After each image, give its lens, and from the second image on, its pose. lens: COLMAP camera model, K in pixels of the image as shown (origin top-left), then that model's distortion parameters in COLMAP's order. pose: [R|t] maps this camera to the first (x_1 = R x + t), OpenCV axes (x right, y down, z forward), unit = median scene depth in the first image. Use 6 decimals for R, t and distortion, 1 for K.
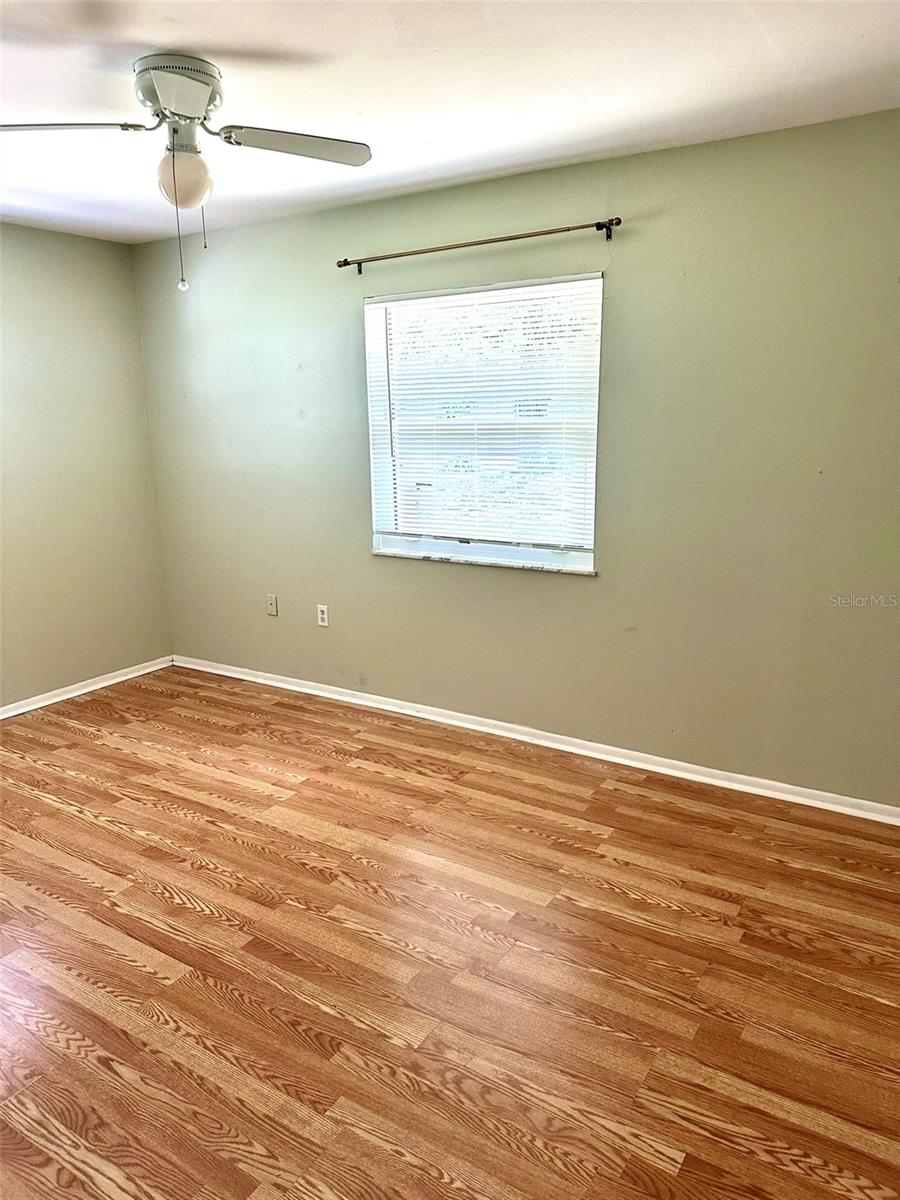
lens RADIAL K [[857.1, 0, 450.4], [0, 857.1, 603.1], [0, 0, 1]] dist [0.016771, -0.002909]
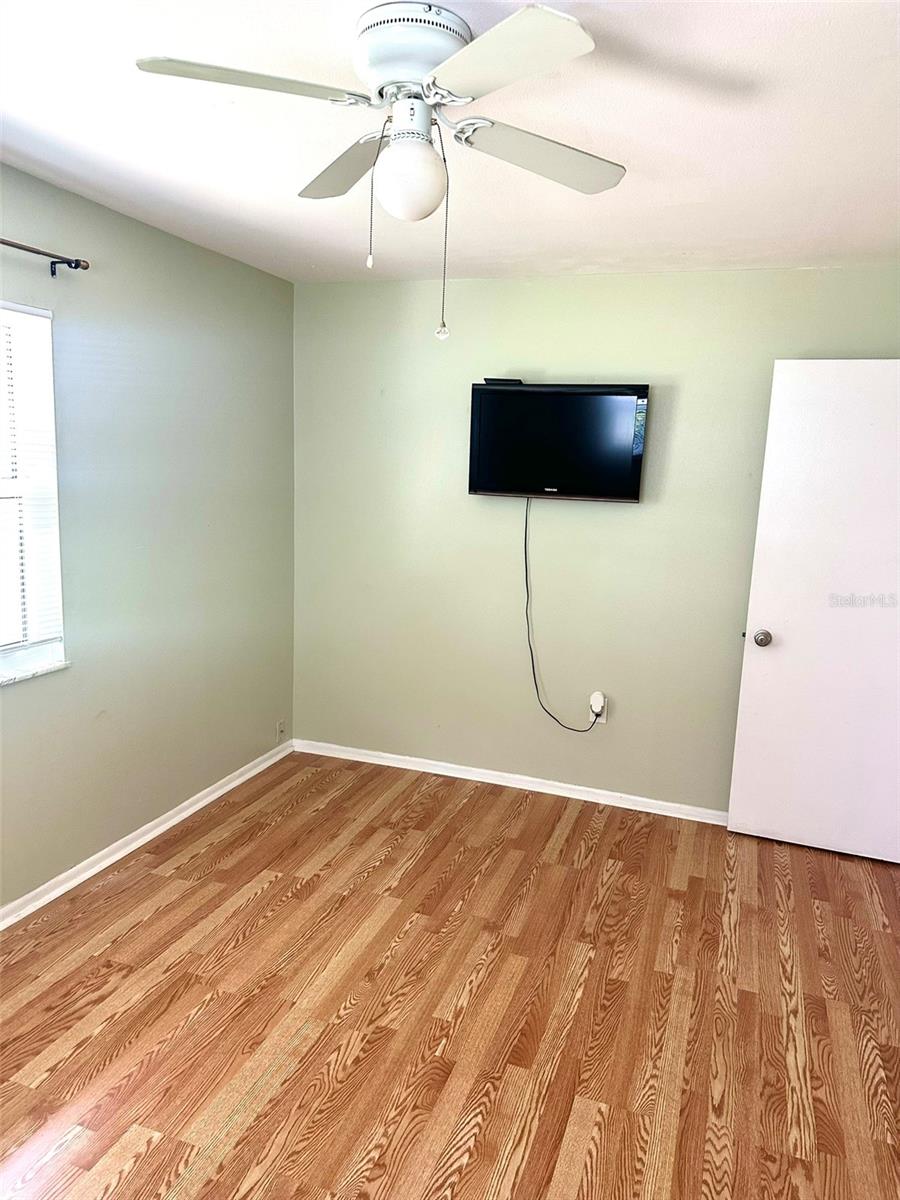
lens RADIAL K [[857.1, 0, 450.4], [0, 857.1, 603.1], [0, 0, 1]] dist [0.016771, -0.002909]
pose [[-0.231392, -0.164345, 0.958879, -1.156582], [0.190823, 0.958815, 0.210383, -0.322947], [-0.953963, 0.231657, -0.190501, 1.286614]]
